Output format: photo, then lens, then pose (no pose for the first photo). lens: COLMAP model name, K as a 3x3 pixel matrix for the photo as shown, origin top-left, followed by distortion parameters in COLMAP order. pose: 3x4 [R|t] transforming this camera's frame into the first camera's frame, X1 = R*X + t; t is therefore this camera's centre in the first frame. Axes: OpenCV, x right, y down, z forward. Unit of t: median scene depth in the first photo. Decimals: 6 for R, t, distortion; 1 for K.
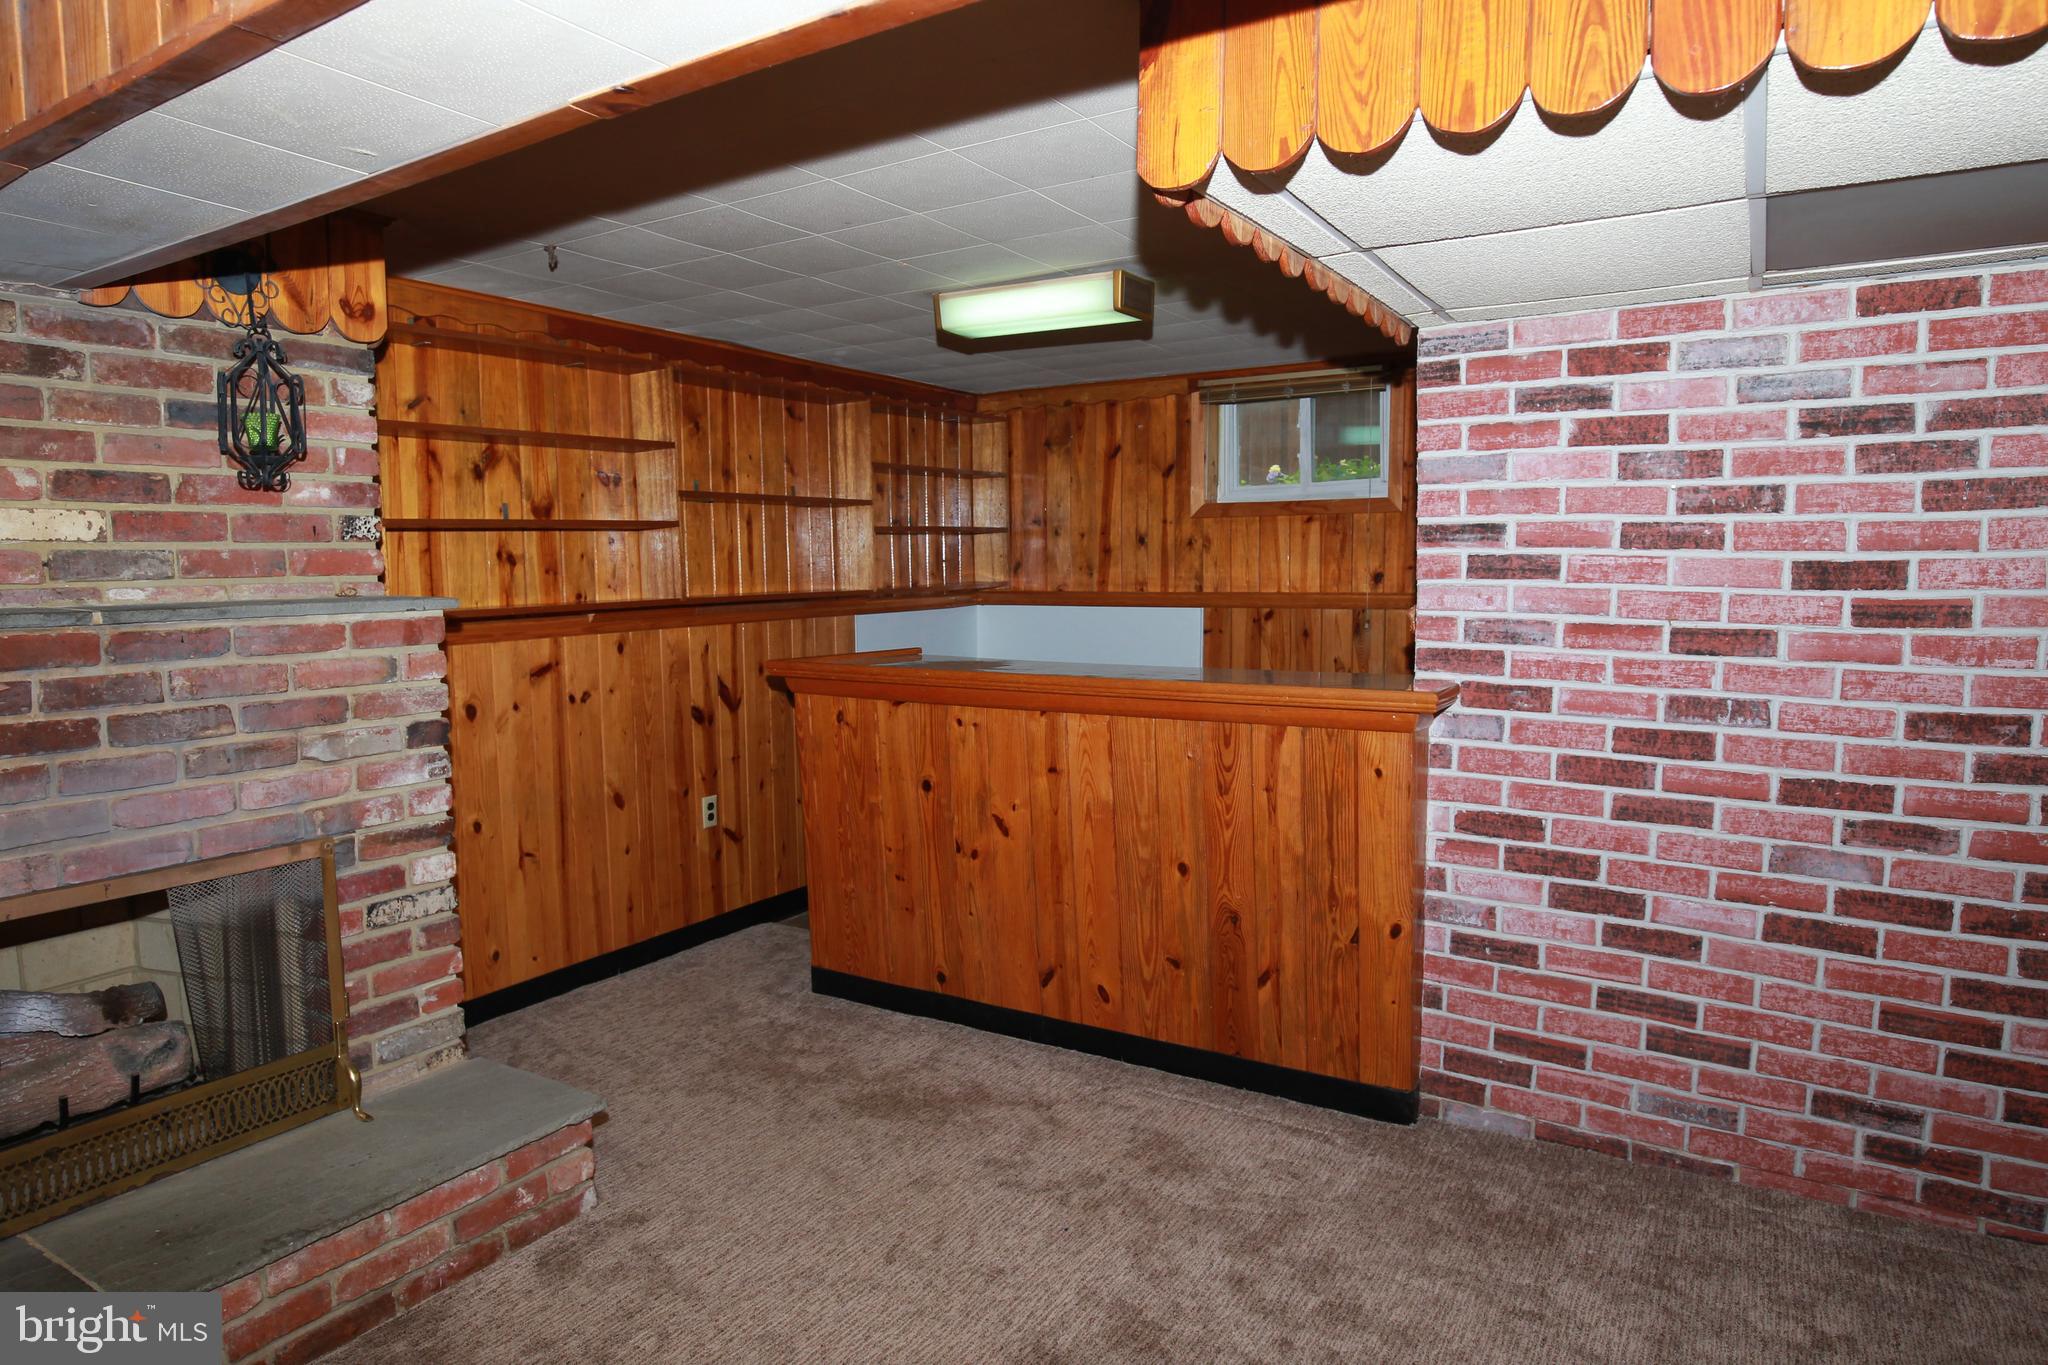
lens RADIAL K [[1204.2, 0, 1011.9], [0, 1204.2, 678.9], [0, 0, 1]] dist [-0.032990, 0.000835]
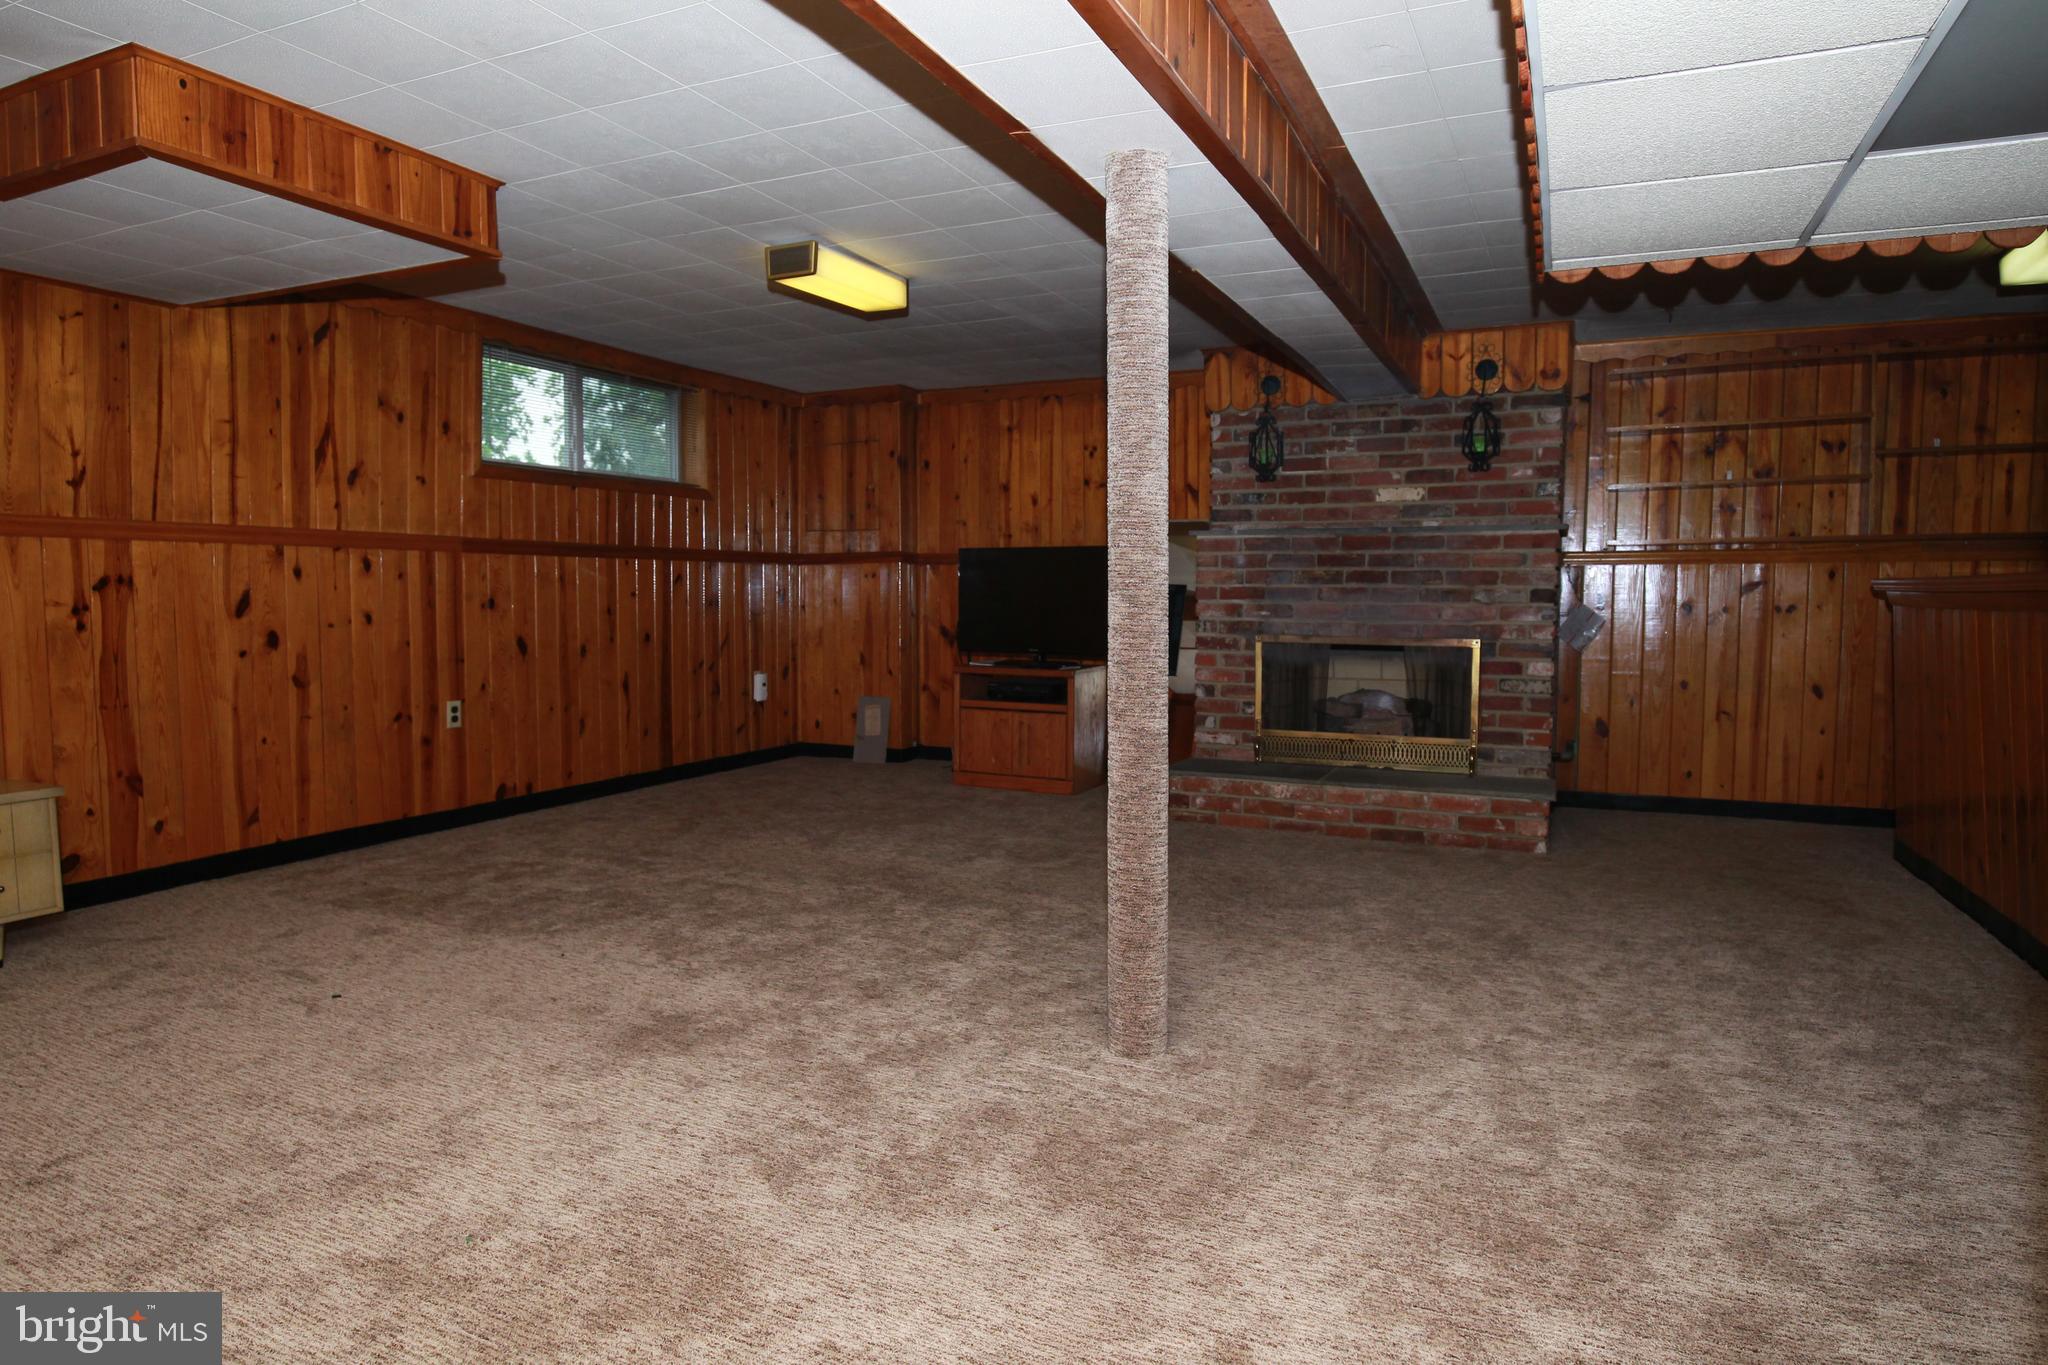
lens RADIAL K [[1204.2, 0, 1022.7], [0, 1204.2, 678.8], [0, 0, 1]] dist [-0.032990, 0.000835]
pose [[0.123365, 0.080889, -0.989059, 1.342615], [-0.095794, 0.992989, 0.069262, 0.129141], [0.987727, 0.086202, 0.130249, -0.044322]]
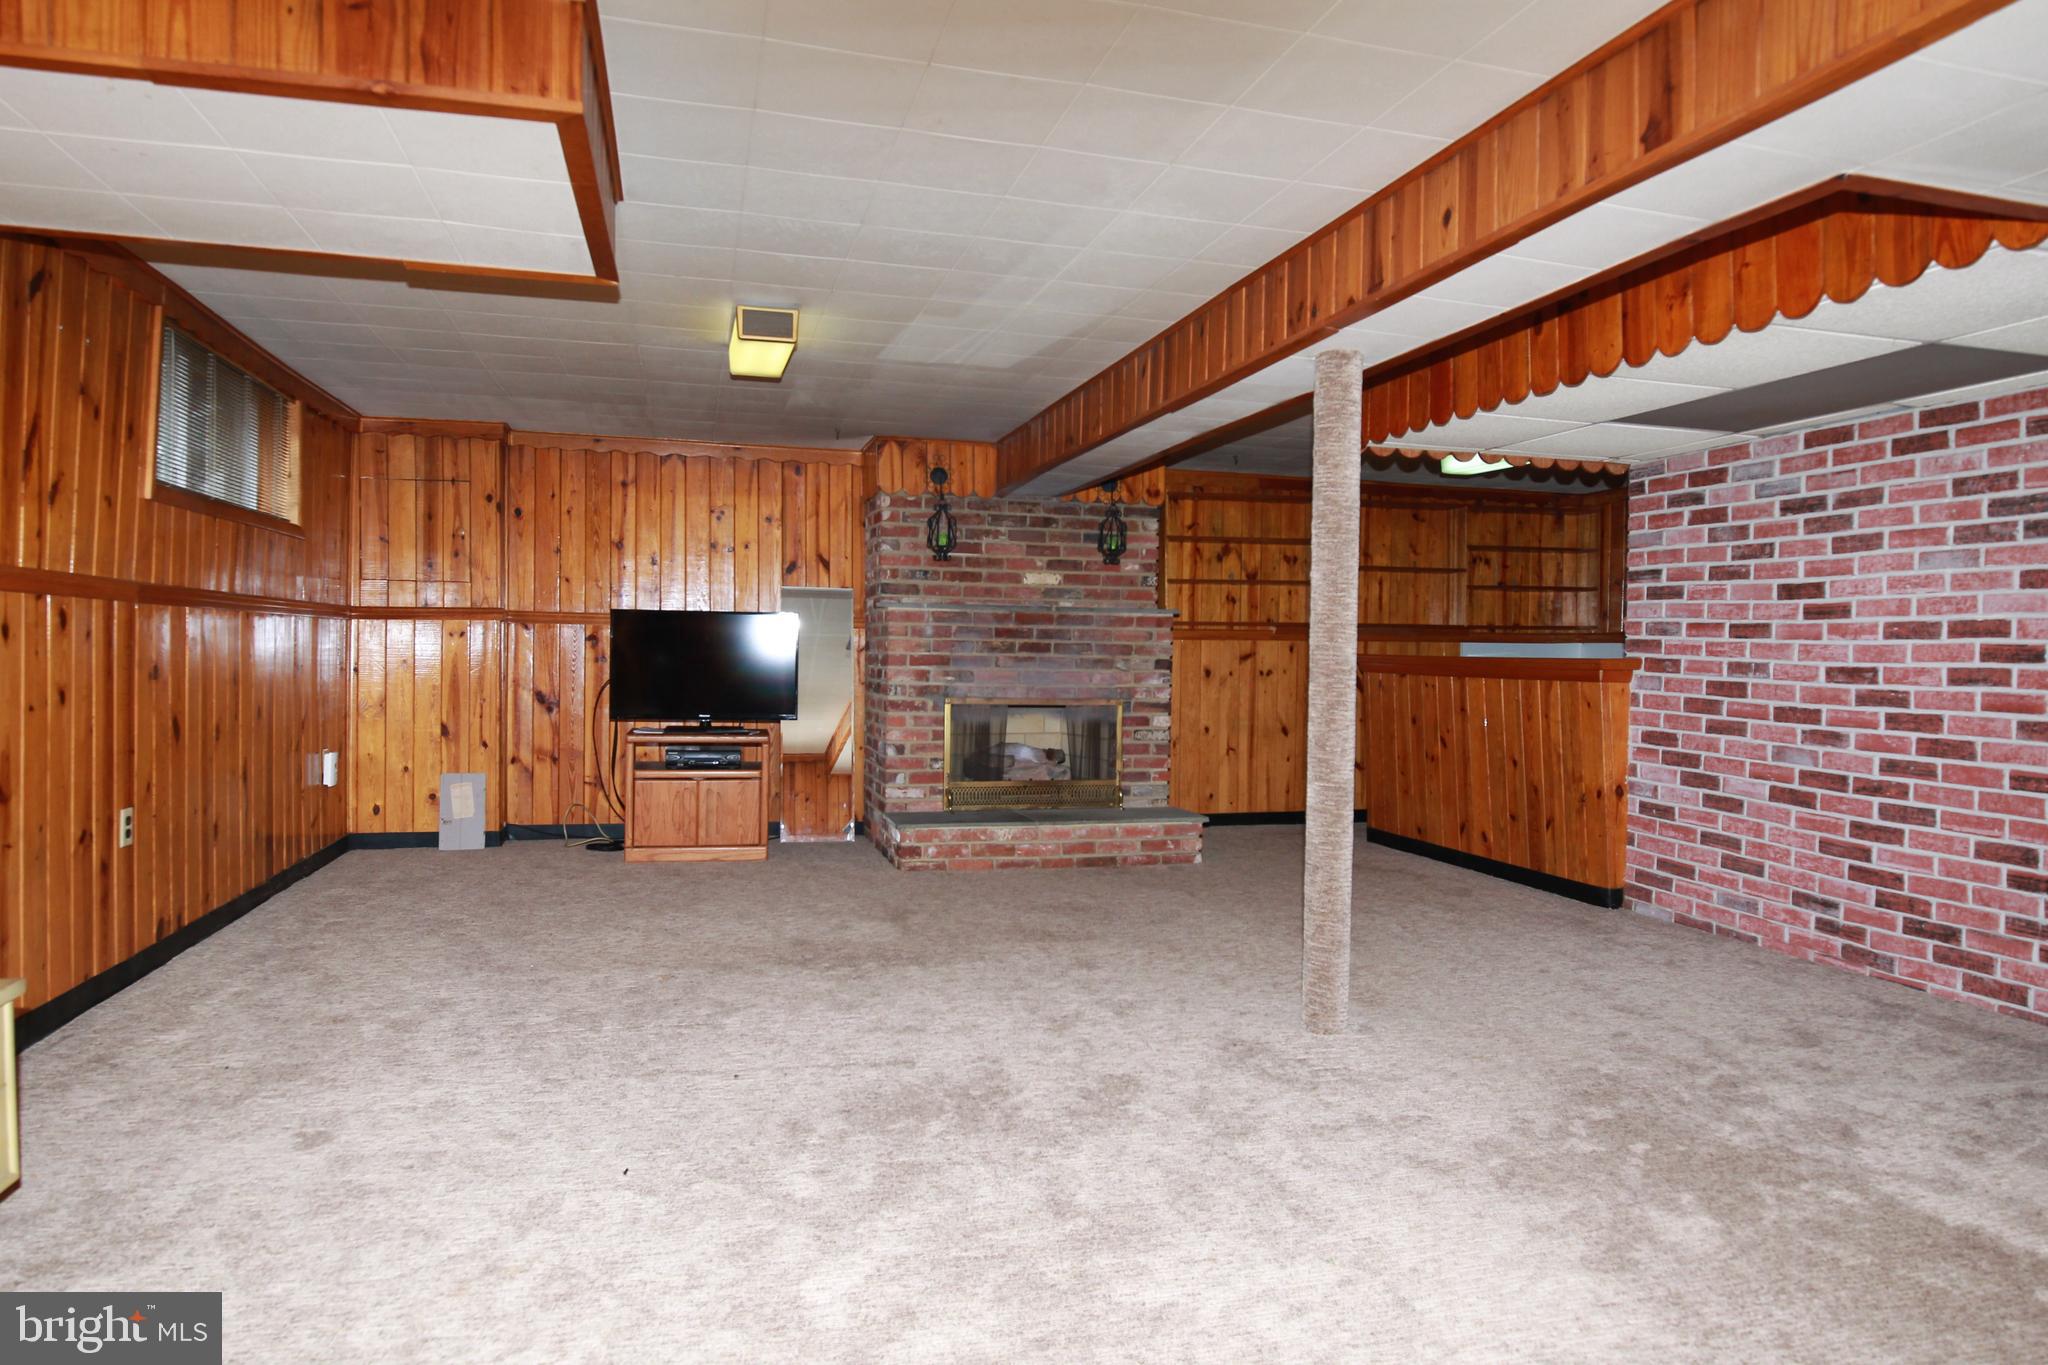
lens RADIAL K [[1204.2, 0, 1016.7], [0, 1204.2, 671.2], [0, 0, 1]] dist [-0.032990, 0.000835]
pose [[0.734412, 0.033433, -0.677880, 0.995474], [-0.085701, 0.995360, -0.043757, 0.200904], [0.673271, 0.090230, 0.733869, -1.040405]]
